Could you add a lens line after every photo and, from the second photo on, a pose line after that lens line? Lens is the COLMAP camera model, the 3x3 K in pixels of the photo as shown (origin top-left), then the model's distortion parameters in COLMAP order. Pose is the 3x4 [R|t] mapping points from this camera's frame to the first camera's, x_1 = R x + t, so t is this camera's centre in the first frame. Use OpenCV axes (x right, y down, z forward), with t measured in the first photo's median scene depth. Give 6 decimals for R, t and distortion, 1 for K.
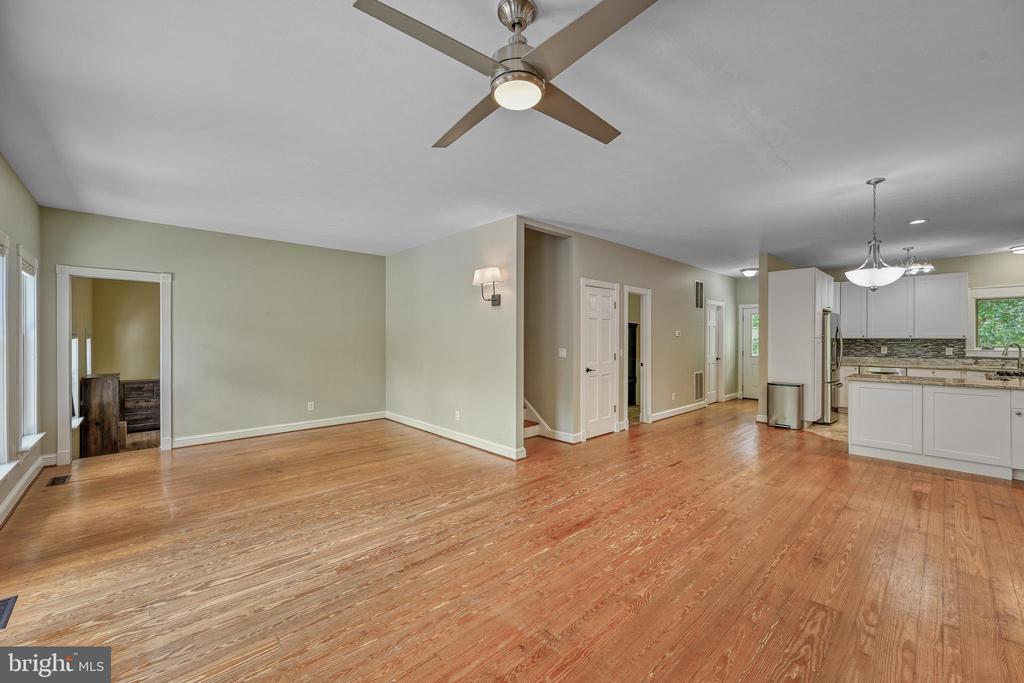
lens RADIAL K [[405.9, 0, 517.1], [0, 405.9, 340.3], [0, 0, 1]] dist [0.003331, 0.000601]
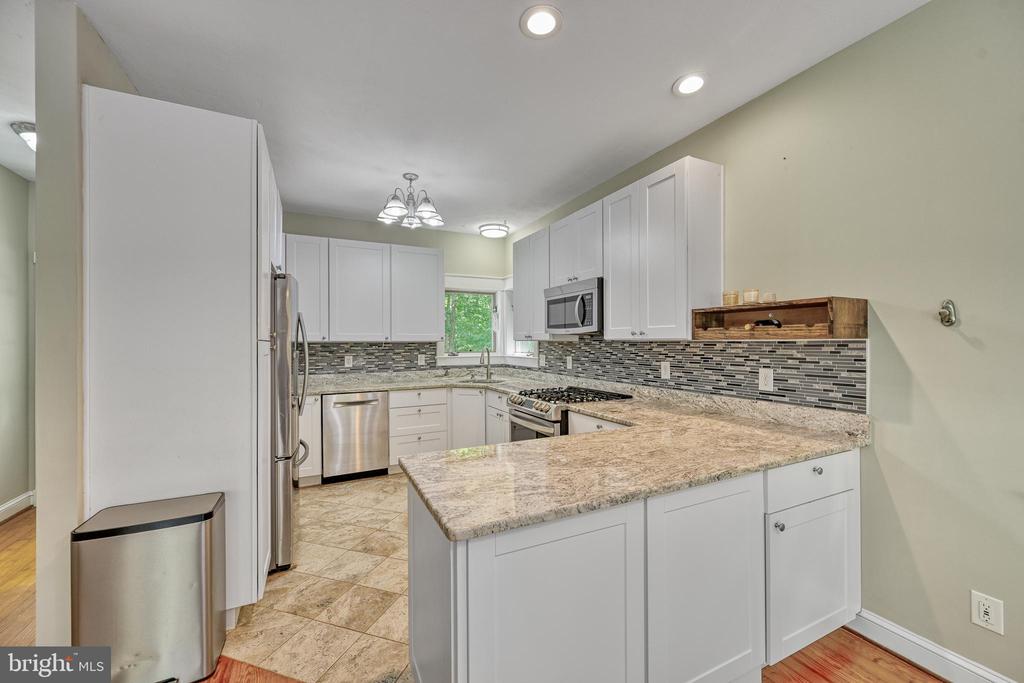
lens RADIAL K [[405.9, 0, 516.0], [0, 405.9, 339.8], [0, 0, 1]] dist [0.003331, 0.000601]
pose [[0.291130, 0.000374, 0.956683, 0.417244], [0.007655, 0.999967, -0.002720, -0.004498], [-0.956653, 0.008115, 0.291117, 0.617453]]
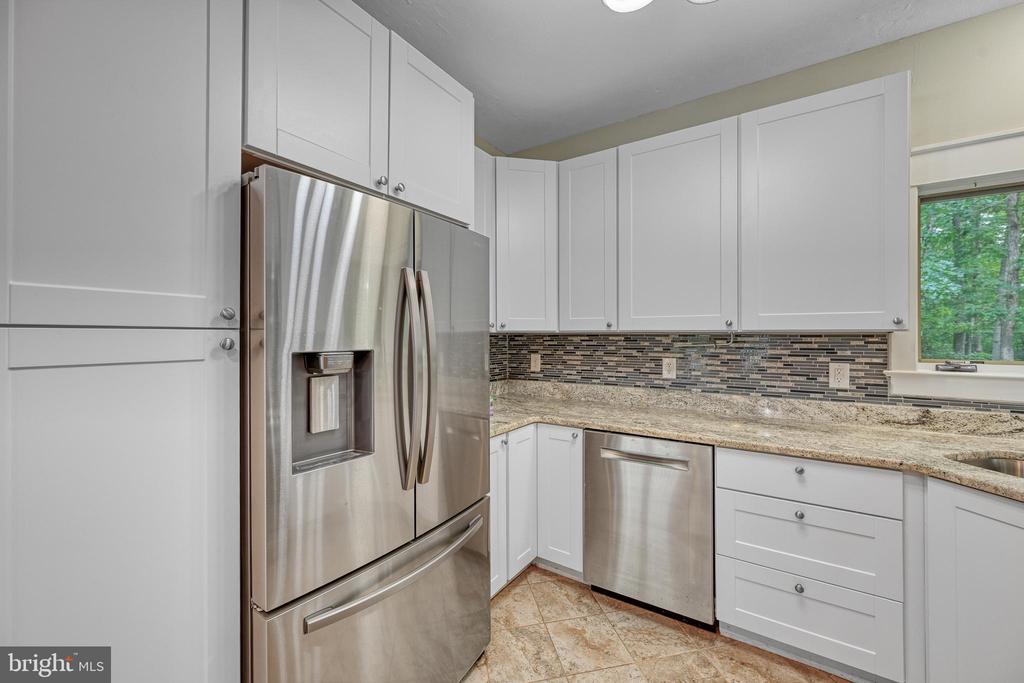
lens RADIAL K [[405.9, 0, 521.3], [0, 405.9, 335.7], [0, 0, 1]] dist [0.003331, 0.000601]
pose [[0.973407, -0.003864, 0.229050, 0.747644], [0.003665, 0.999992, 0.001292, -0.002852], [-0.229054, -0.000418, 0.973414, 0.745523]]
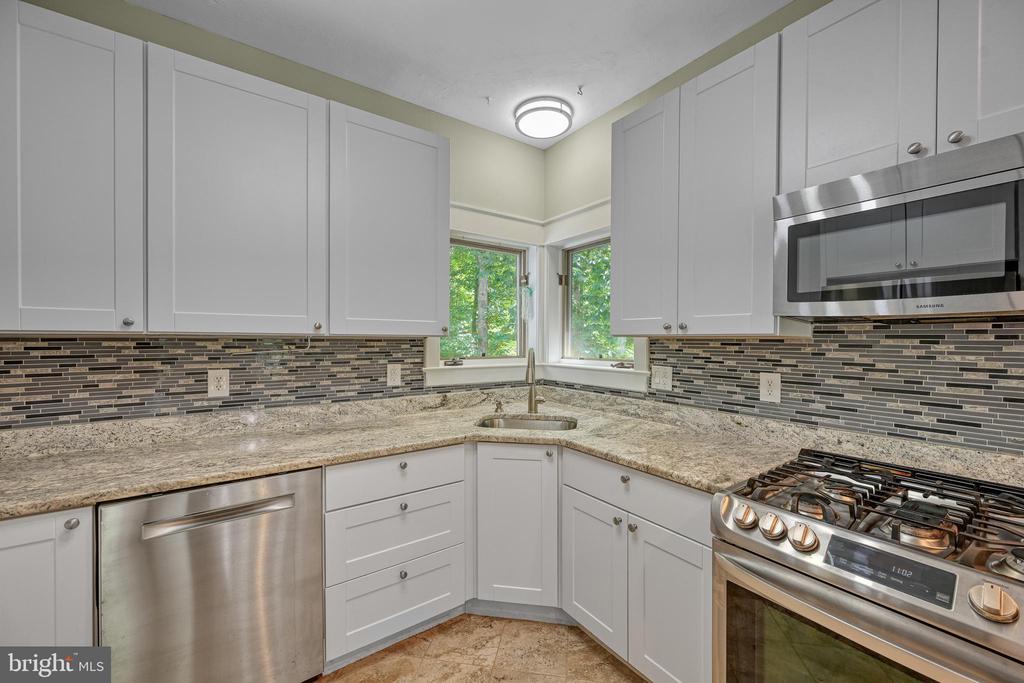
lens RADIAL K [[405.9, 0, 511.8], [0, 405.9, 341.1], [0, 0, 1]] dist [0.003331, 0.000601]
pose [[0.146653, -0.004817, 0.989176, 0.719088], [-0.001412, 0.999986, 0.005079, -0.002848], [-0.989187, -0.002142, 0.146644, 0.829545]]
